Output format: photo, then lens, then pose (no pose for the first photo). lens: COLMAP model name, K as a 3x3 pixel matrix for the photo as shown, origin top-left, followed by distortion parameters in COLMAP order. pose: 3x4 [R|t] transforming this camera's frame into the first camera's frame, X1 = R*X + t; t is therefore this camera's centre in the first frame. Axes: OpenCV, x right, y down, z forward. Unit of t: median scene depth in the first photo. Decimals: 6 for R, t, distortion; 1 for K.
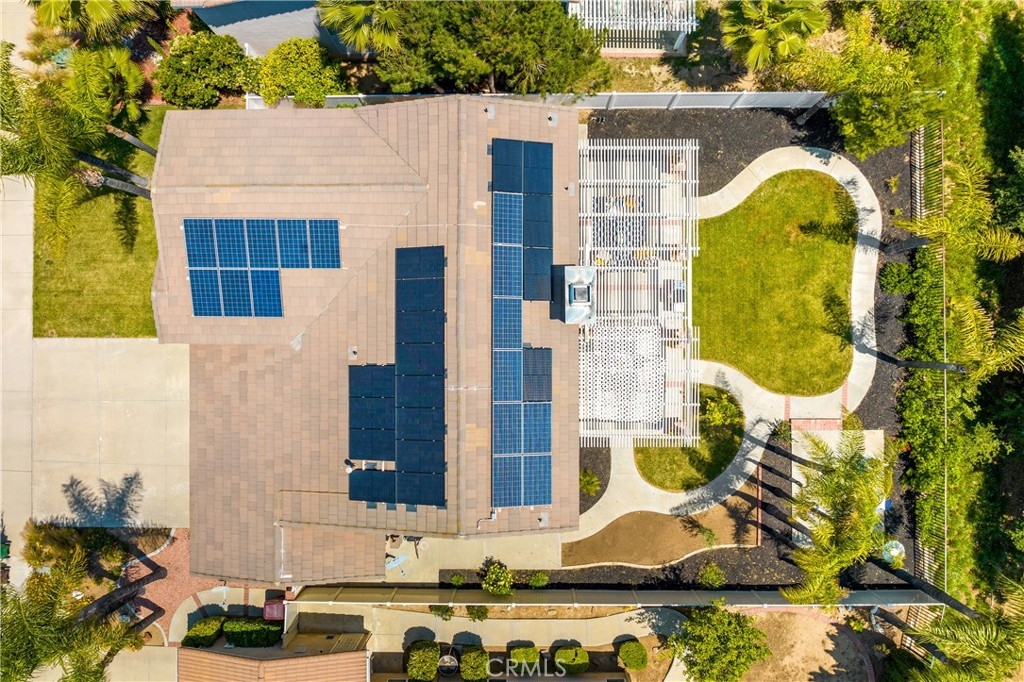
lens RADIAL K [[798.6, 0, 518.2], [0, 798.6, 347.6], [0, 0, 1]] dist [-0.017052, -0.008863]
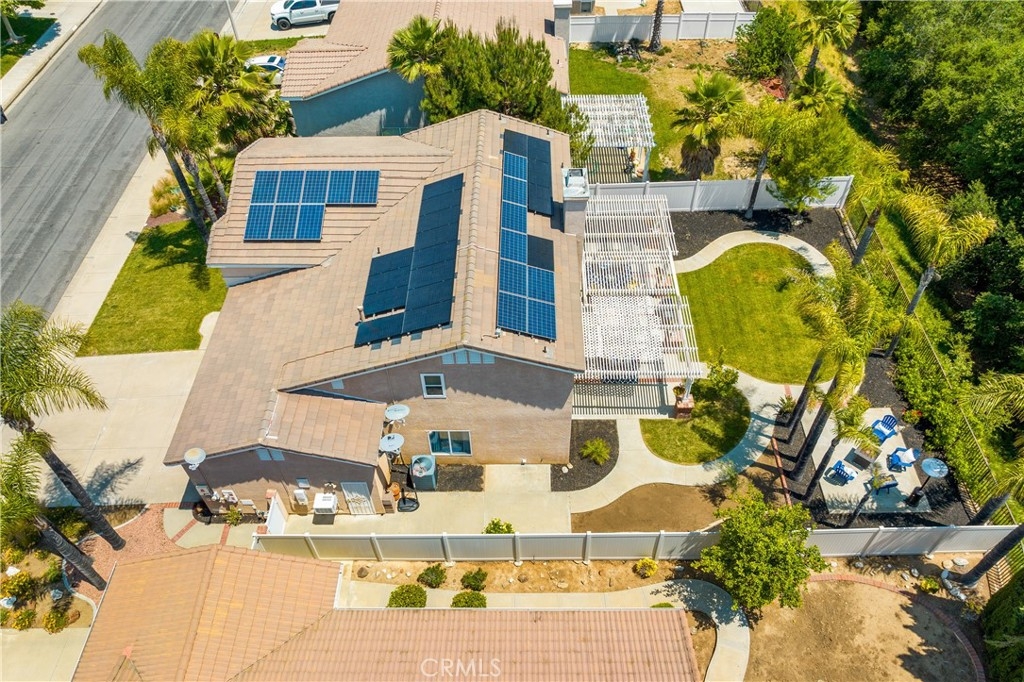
lens RADIAL K [[757.9, 0, 512.2], [0, 757.9, 374.7], [0, 0, 1]] dist [-0.024084, 0.007868]
pose [[0.999850, 0.001918, -0.017225, 0.002366], [-0.012624, 0.761559, -0.647972, 0.684902], [0.011875, 0.648092, 0.761469, 0.248258]]
